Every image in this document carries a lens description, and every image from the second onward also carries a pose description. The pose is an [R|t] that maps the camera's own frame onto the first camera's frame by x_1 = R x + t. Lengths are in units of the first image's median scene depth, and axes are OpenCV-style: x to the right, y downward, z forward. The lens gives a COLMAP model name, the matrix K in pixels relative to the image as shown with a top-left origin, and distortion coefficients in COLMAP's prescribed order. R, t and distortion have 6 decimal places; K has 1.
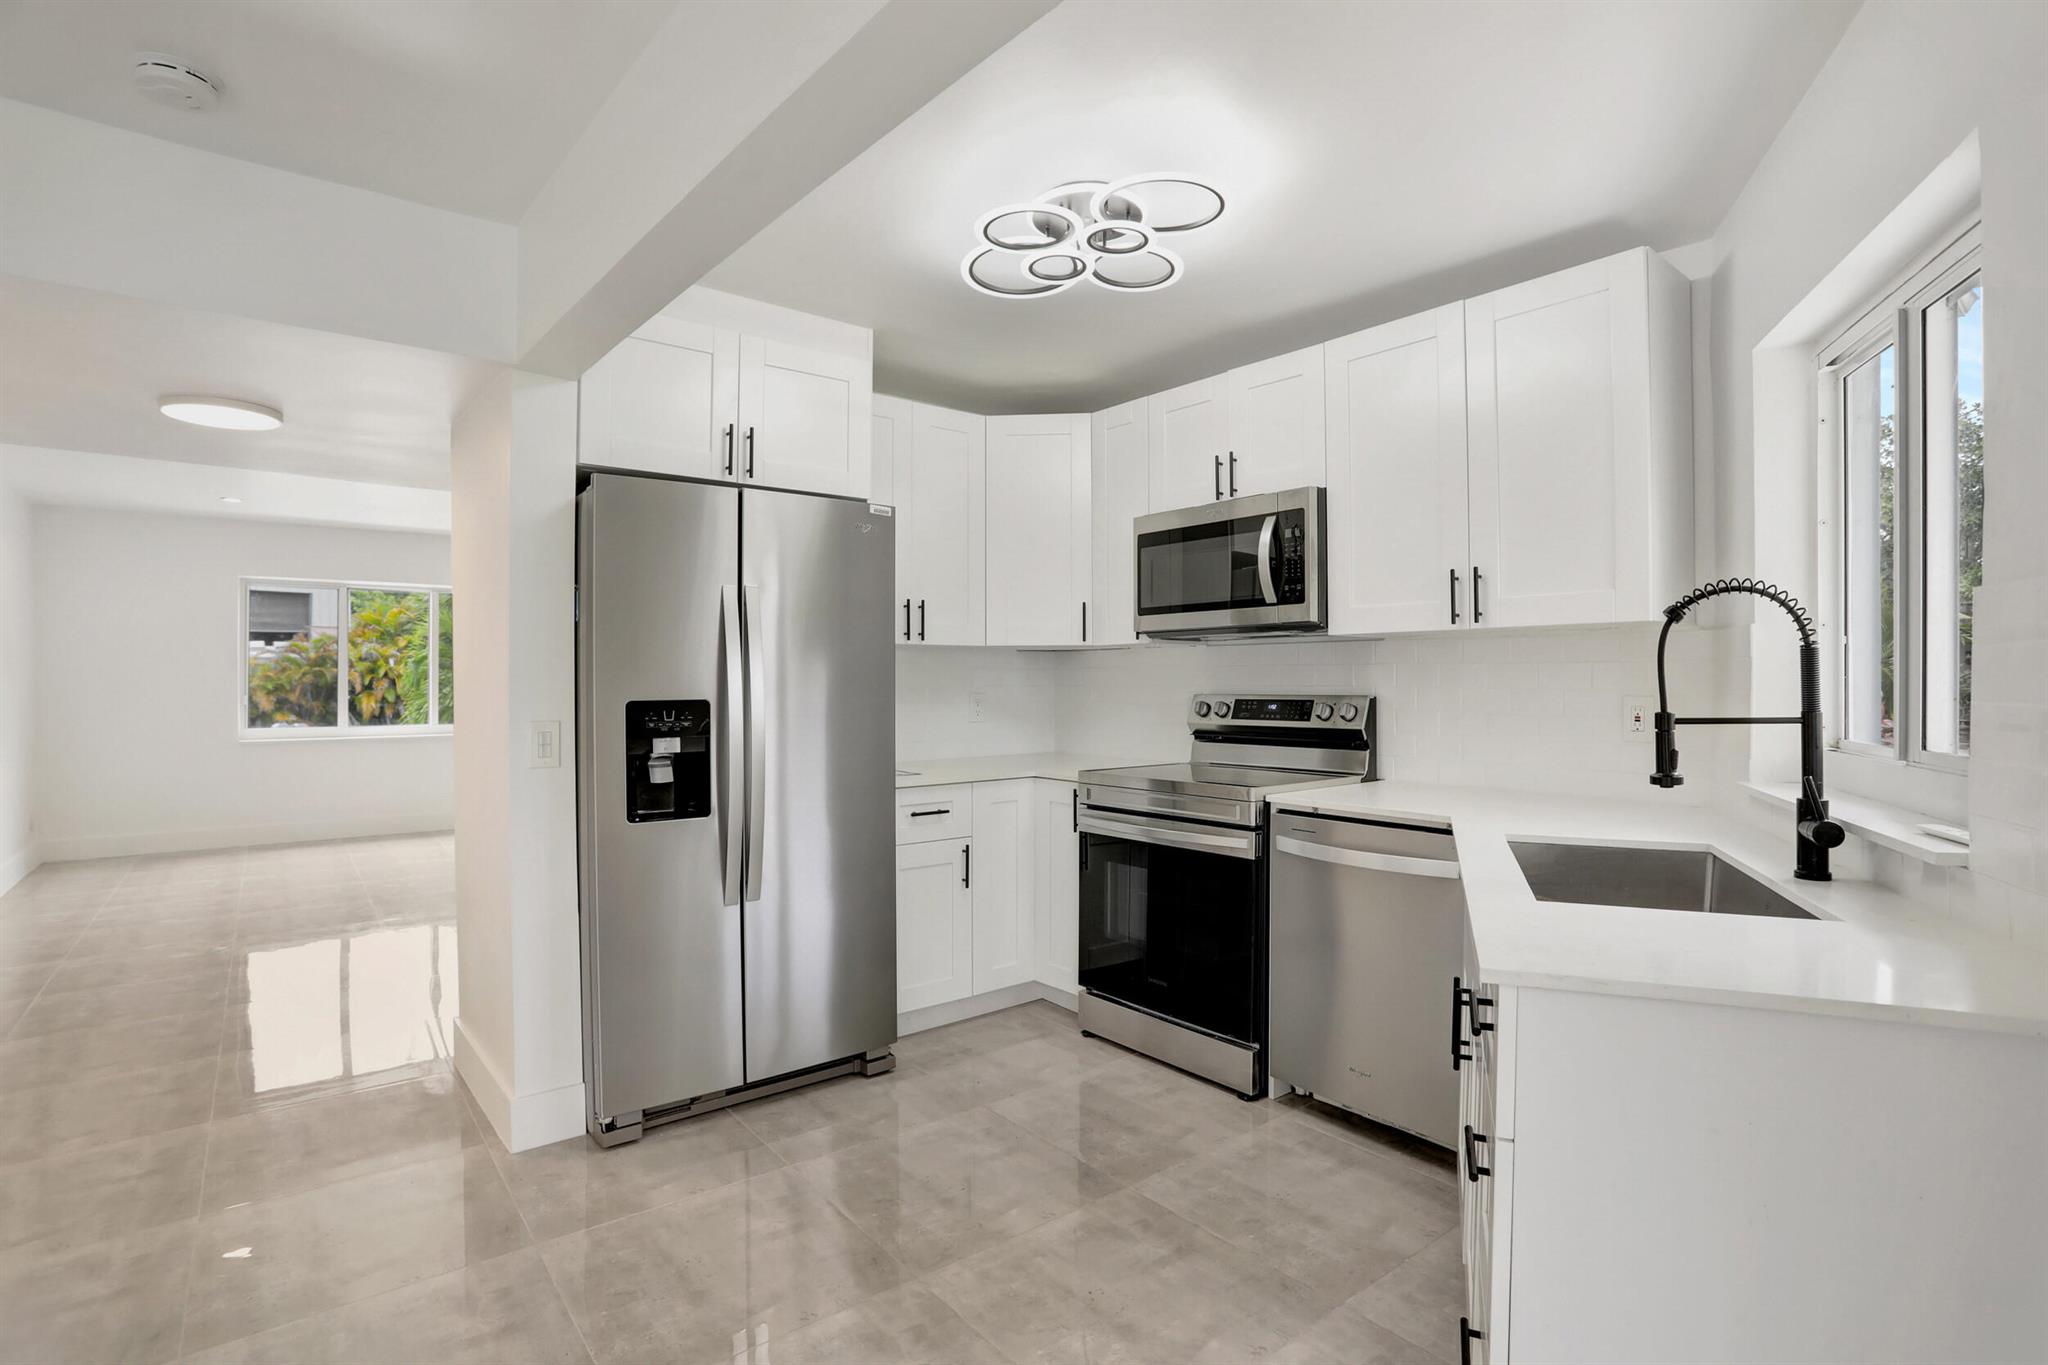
lens RADIAL K [[1002.3, 0, 1024.0], [0, 1002.3, 682.5], [0, 0, 1]] dist [0.001646, 0.000380]
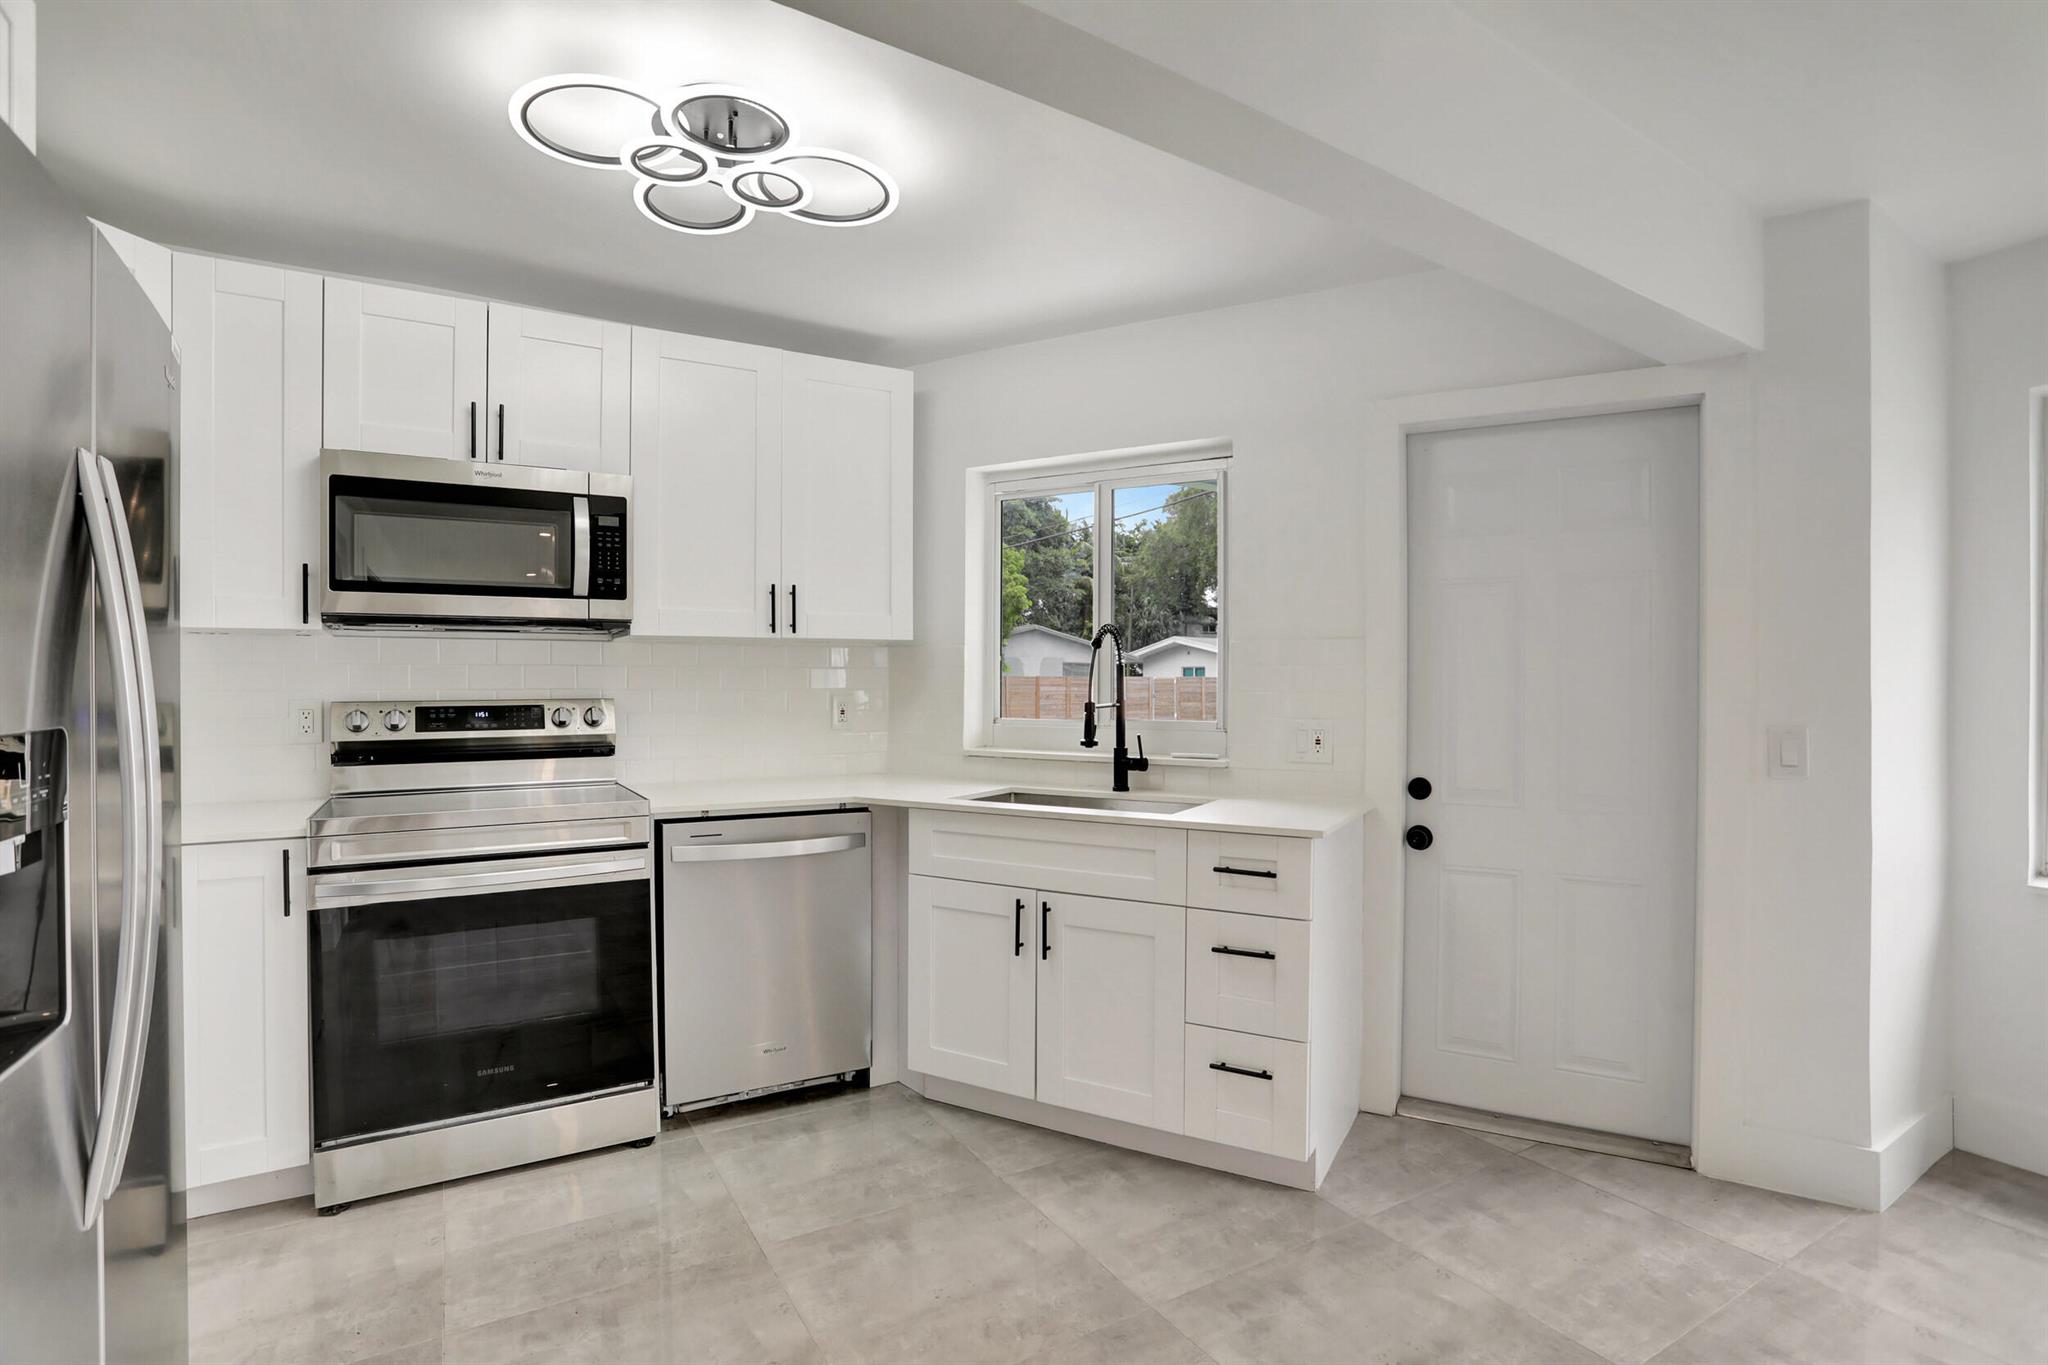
lens RADIAL K [[991.6, 0, 1028.9], [0, 991.6, 673.6], [0, 0, 1]] dist [-0.062407, 0.020786]
pose [[0.114899, 0.004931, 0.993365, -0.569398], [0.001989, 0.999985, -0.005194, -0.004913], [-0.993375, 0.002572, 0.114887, 0.509643]]
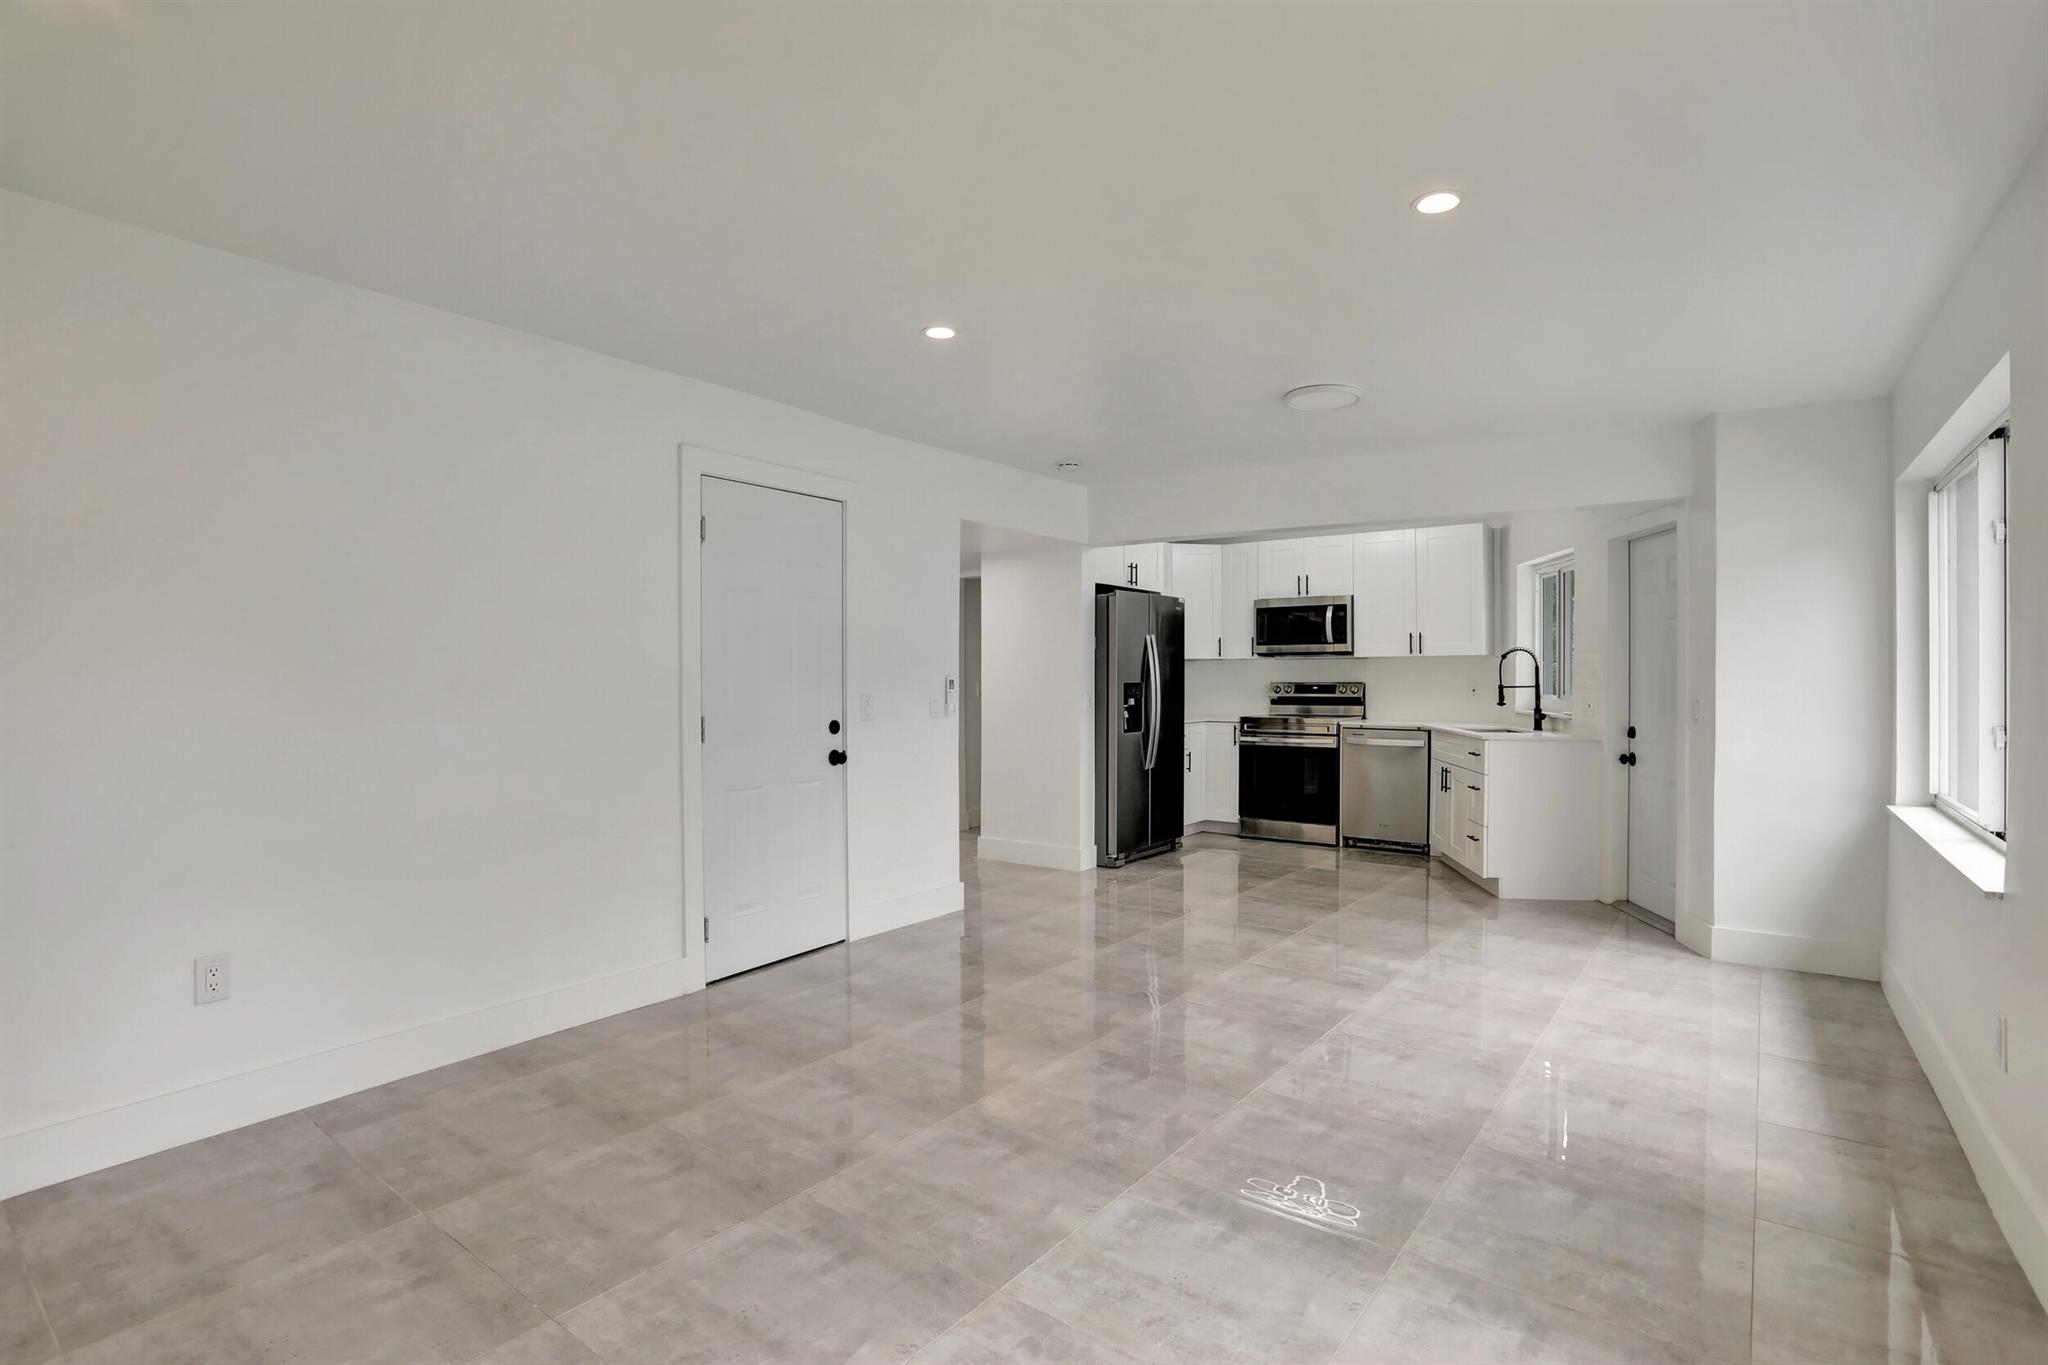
lens RADIAL K [[991.6, 0, 1028.9], [0, 991.6, 673.6], [0, 0, 1]] dist [-0.062407, 0.020786]
pose [[0.965714, 0.004096, 0.259577, -1.046583], [-0.002662, 0.999979, -0.005877, 0.009031], [-0.259596, 0.004985, 0.965704, -1.061376]]
